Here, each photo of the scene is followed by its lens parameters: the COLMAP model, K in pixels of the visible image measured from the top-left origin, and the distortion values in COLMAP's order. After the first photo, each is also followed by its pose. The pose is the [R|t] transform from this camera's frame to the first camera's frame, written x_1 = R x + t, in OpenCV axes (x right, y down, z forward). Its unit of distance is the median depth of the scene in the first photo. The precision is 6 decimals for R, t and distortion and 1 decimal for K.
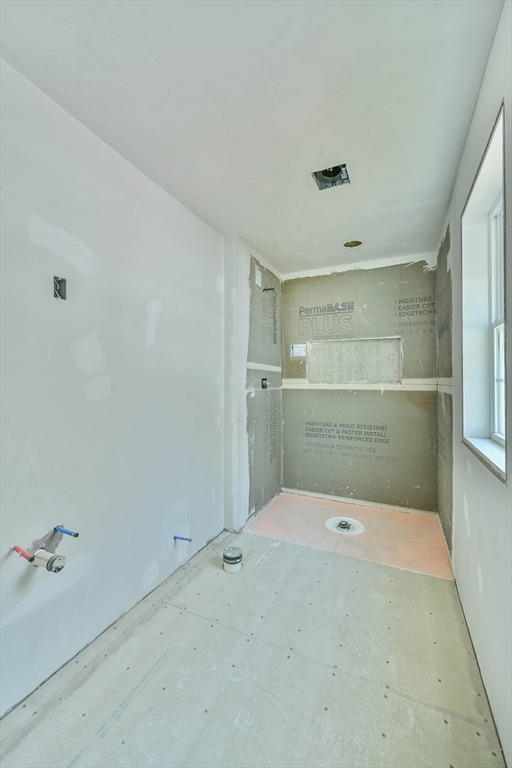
lens RADIAL K [[310.5, 0, 257.6], [0, 310.5, 380.3], [0, 0, 1]] dist [0.000557, 0.000268]
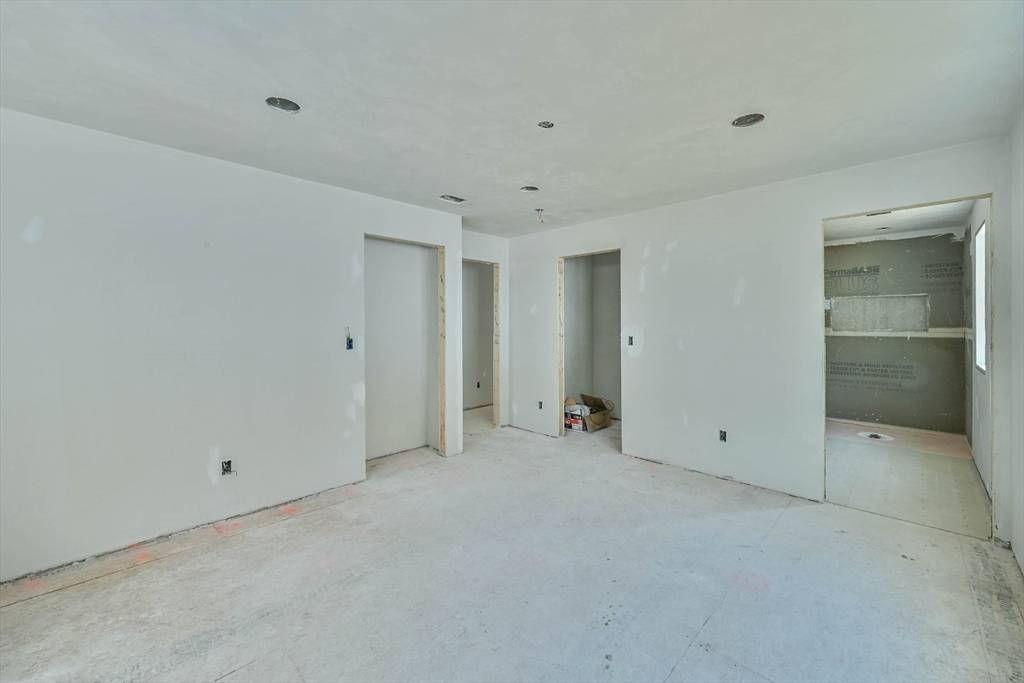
lens RADIAL K [[414.0, 0, 517.6], [0, 414.0, 324.4], [0, 0, 1]] dist [0.000557, 0.000268]
pose [[0.942688, -0.000310, -0.333676, -0.504911], [0.000196, 1.000000, -0.000377, -0.018320], [0.333676, 0.000290, 0.942688, -1.053987]]
